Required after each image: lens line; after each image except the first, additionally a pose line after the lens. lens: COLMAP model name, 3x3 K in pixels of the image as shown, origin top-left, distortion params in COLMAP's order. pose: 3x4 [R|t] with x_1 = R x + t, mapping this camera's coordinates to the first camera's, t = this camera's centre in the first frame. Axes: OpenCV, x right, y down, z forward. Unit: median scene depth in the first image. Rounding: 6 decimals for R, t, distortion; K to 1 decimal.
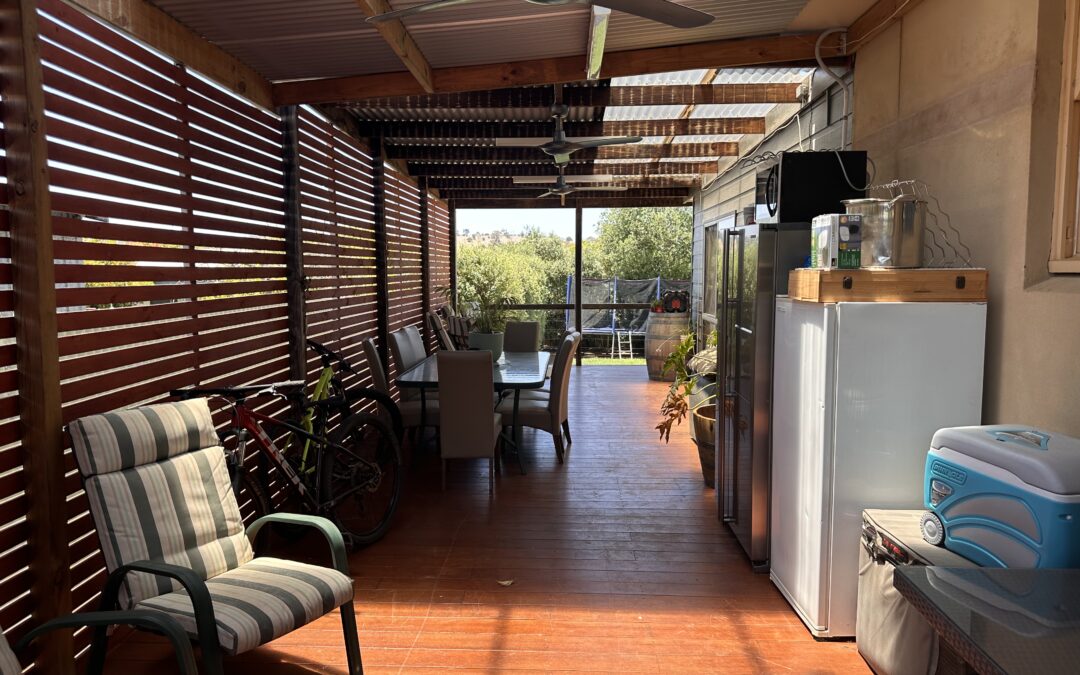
lens RADIAL K [[767.4, 0, 537.8], [0, 767.4, 335.9], [0, 0, 1]] dist [0.082930, -0.002213]
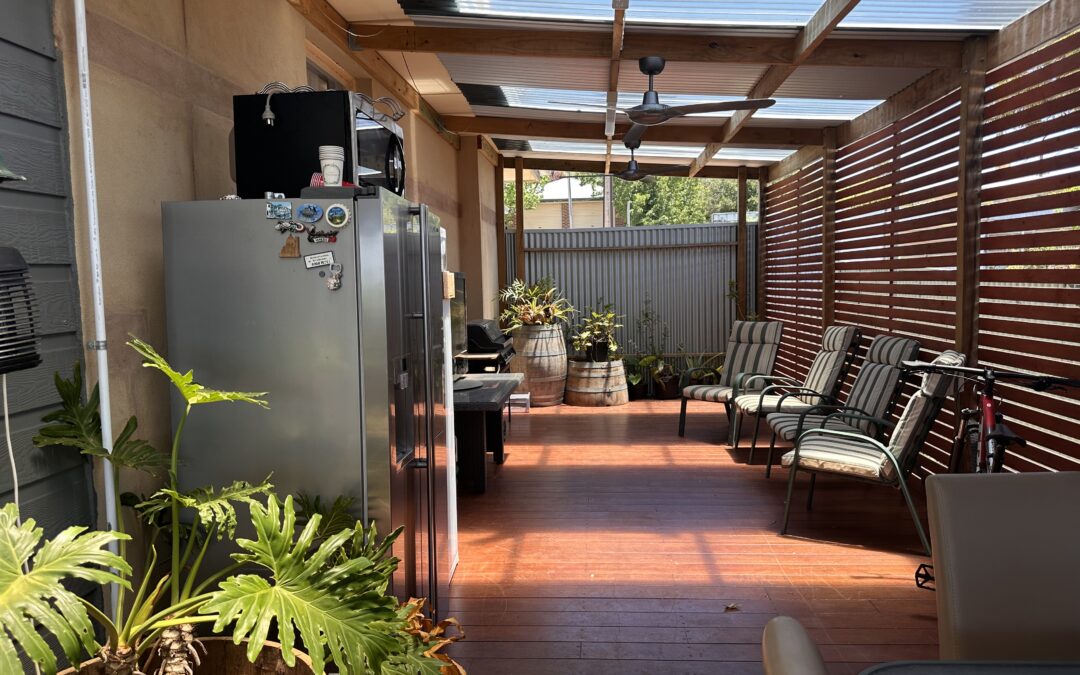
lens RADIAL K [[767.4, 0, 530.9], [0, 767.4, 343.6], [0, 0, 1]] dist [0.082930, -0.002213]
pose [[-0.998778, 0.019140, 0.045566, 0.168365], [0.026778, 0.984485, 0.173415, -0.171883], [-0.041540, 0.174423, -0.983794, 2.113034]]
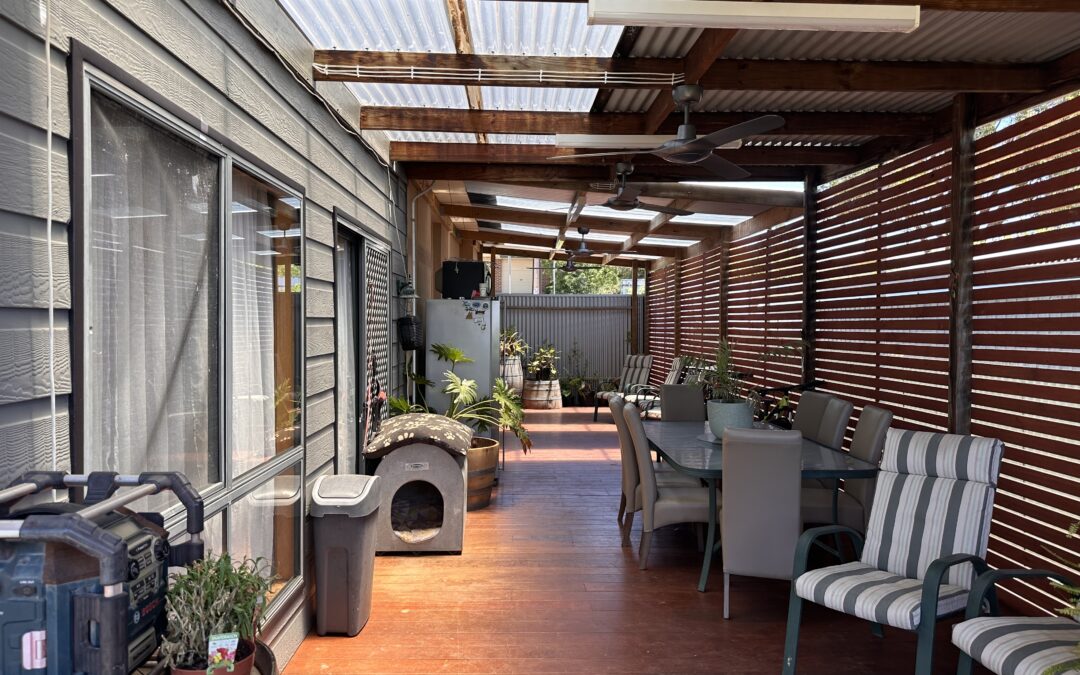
lens RADIAL K [[767.4, 0, 544.3], [0, 767.4, 335.8], [0, 0, 1]] dist [0.082930, -0.002213]
pose [[-0.996948, -0.005478, -0.077880, 0.392327], [-0.013614, 0.994451, 0.104320, -0.323151], [0.076876, 0.105062, -0.991490, 3.669415]]
